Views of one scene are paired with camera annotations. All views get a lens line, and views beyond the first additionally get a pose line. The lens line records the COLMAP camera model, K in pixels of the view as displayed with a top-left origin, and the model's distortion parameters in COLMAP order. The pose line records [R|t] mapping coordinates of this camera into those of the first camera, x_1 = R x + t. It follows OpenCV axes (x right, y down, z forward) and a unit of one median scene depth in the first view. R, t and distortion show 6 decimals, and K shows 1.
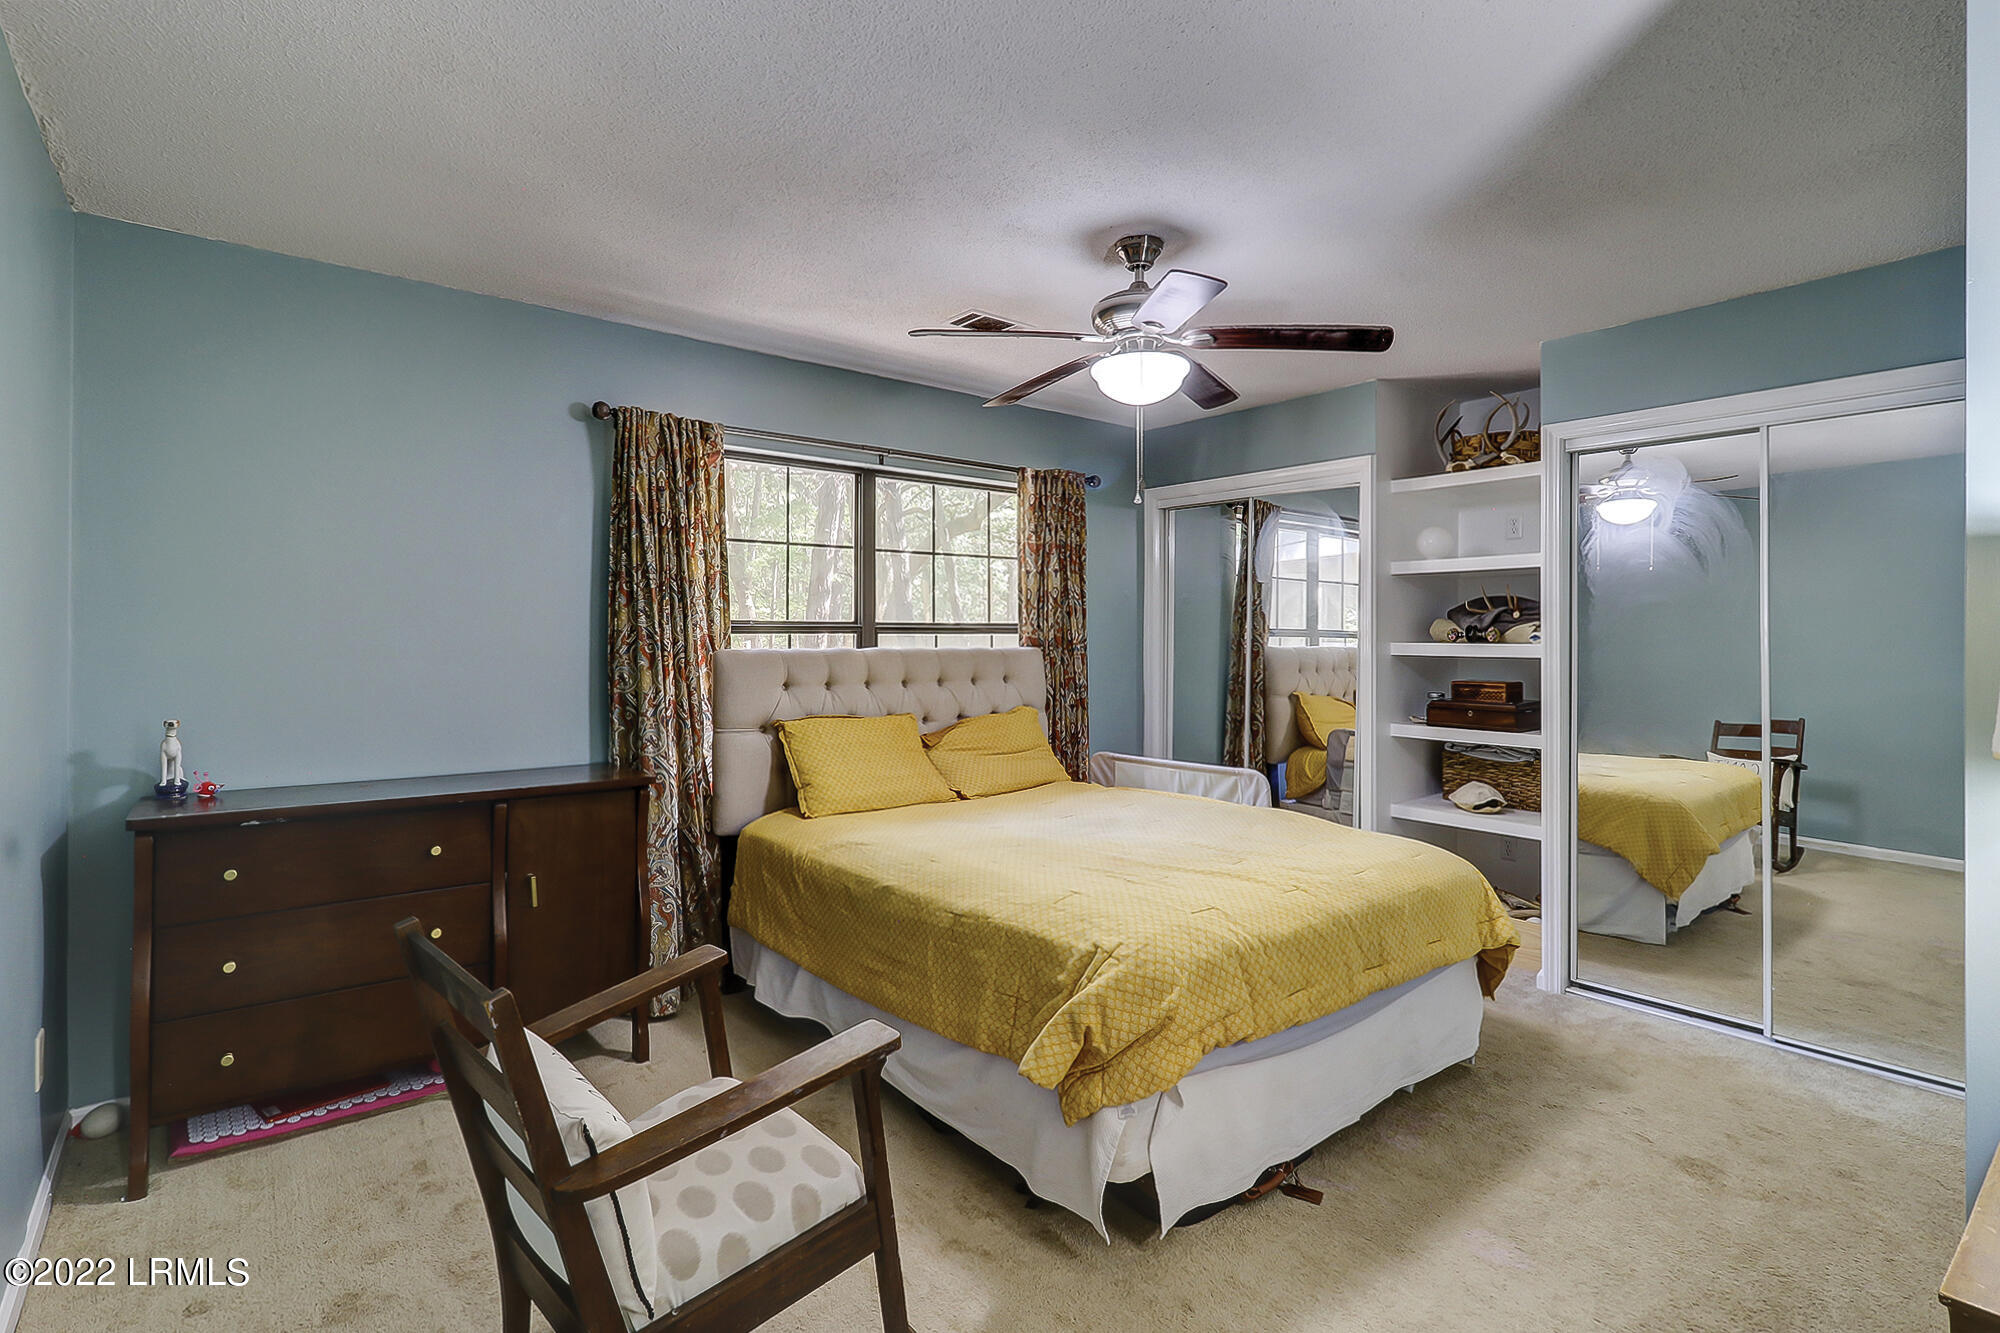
lens RADIAL K [[940.1, 0, 1005.8], [0, 940.1, 633.5], [0, 0, 1]] dist [0.002922, -0.000118]
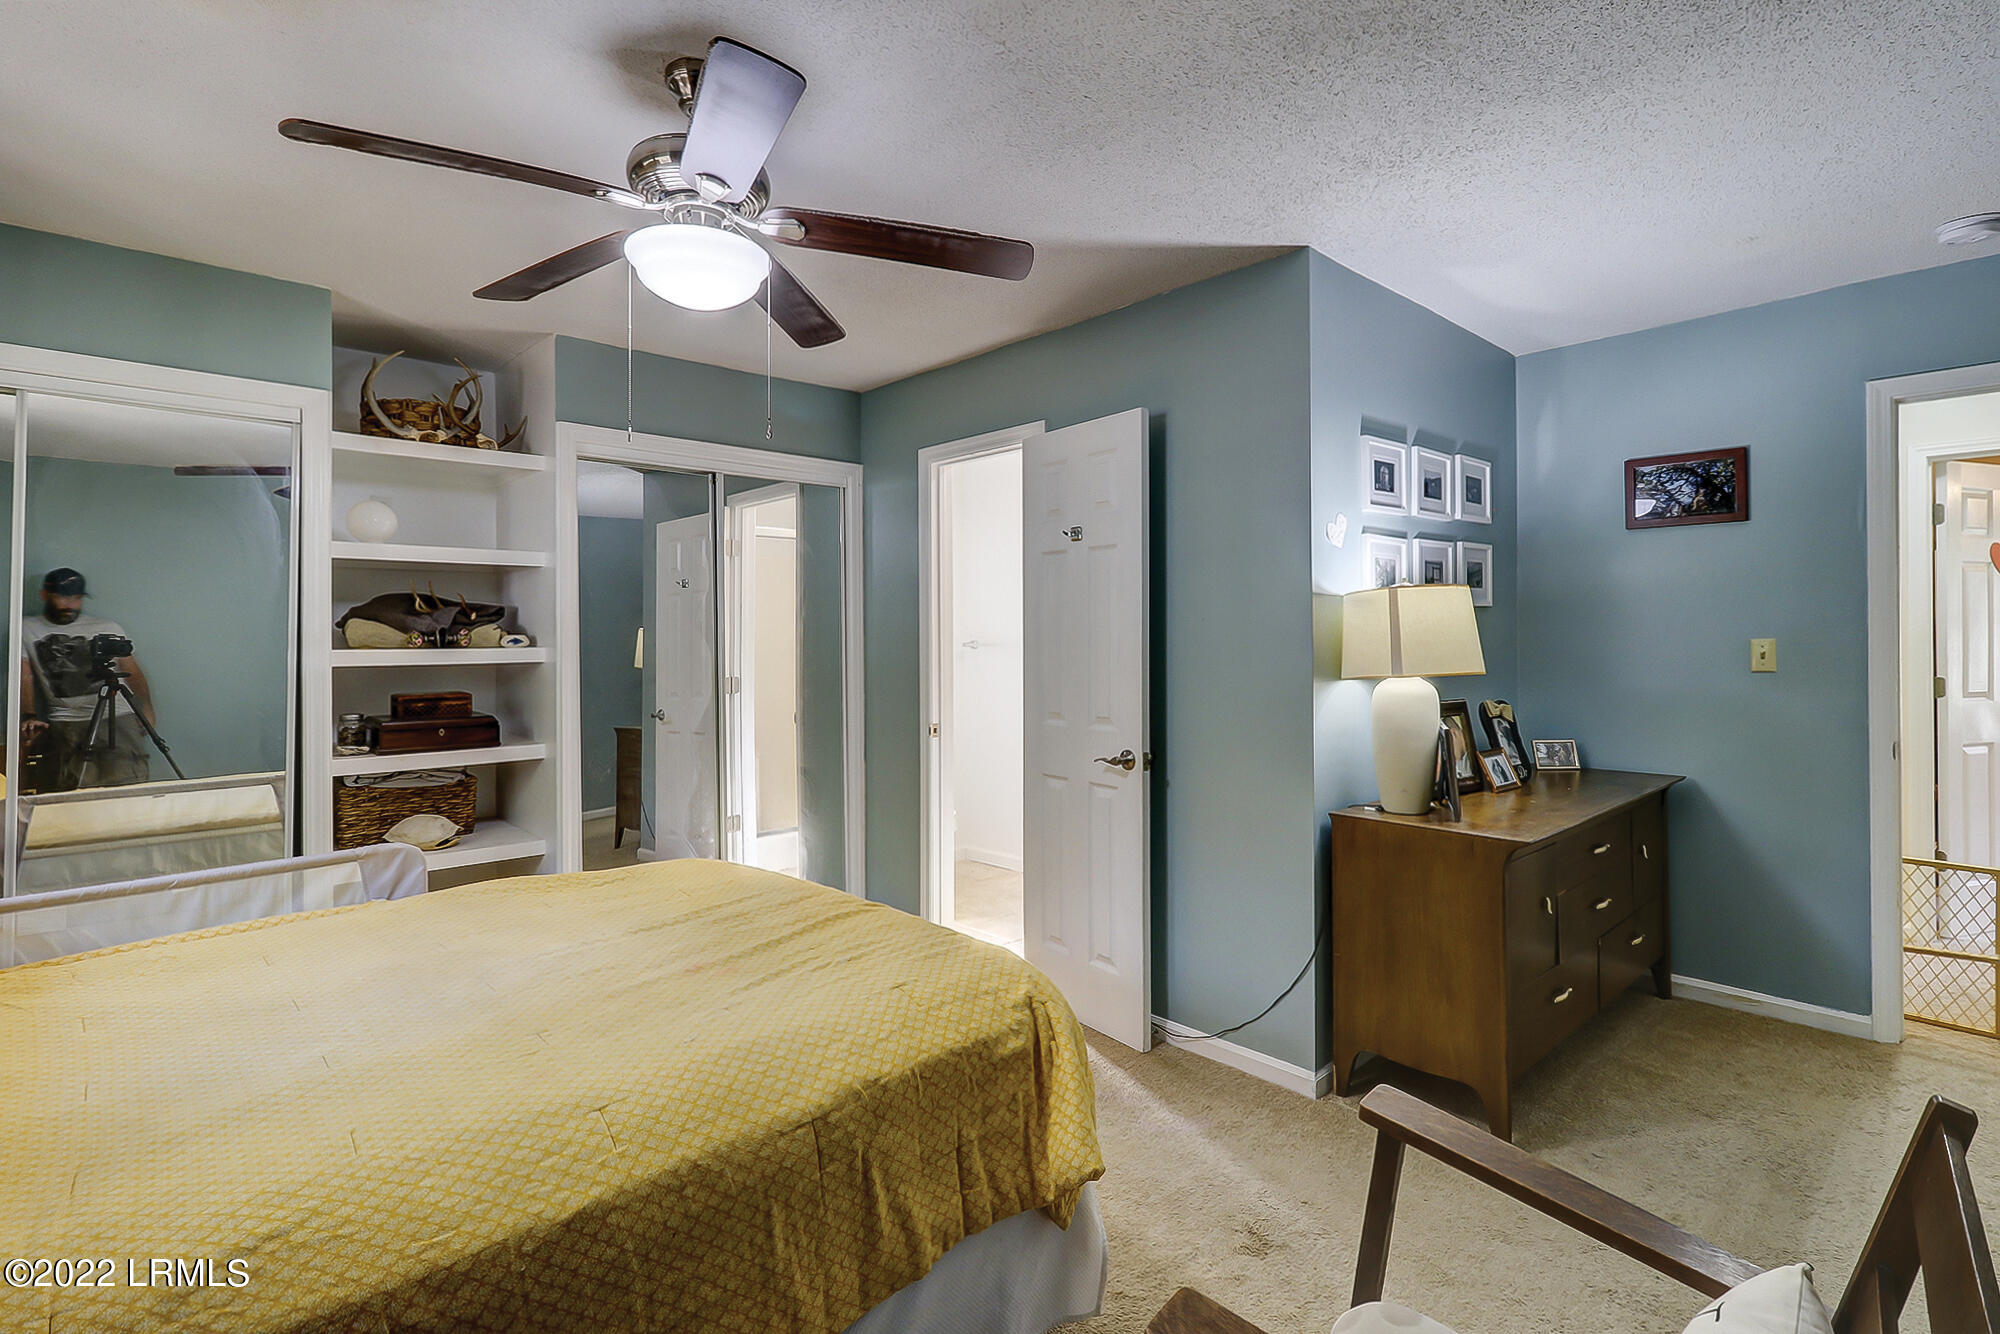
lens RADIAL K [[940.1, 0, 1005.8], [0, 940.1, 634.0], [0, 0, 1]] dist [0.002922, -0.000118]
pose [[-0.061300, 0.006149, 0.998100, -0.380646], [0.002146, 0.999980, -0.006029, 0.003447], [-0.998117, 0.001772, -0.061312, 0.551048]]
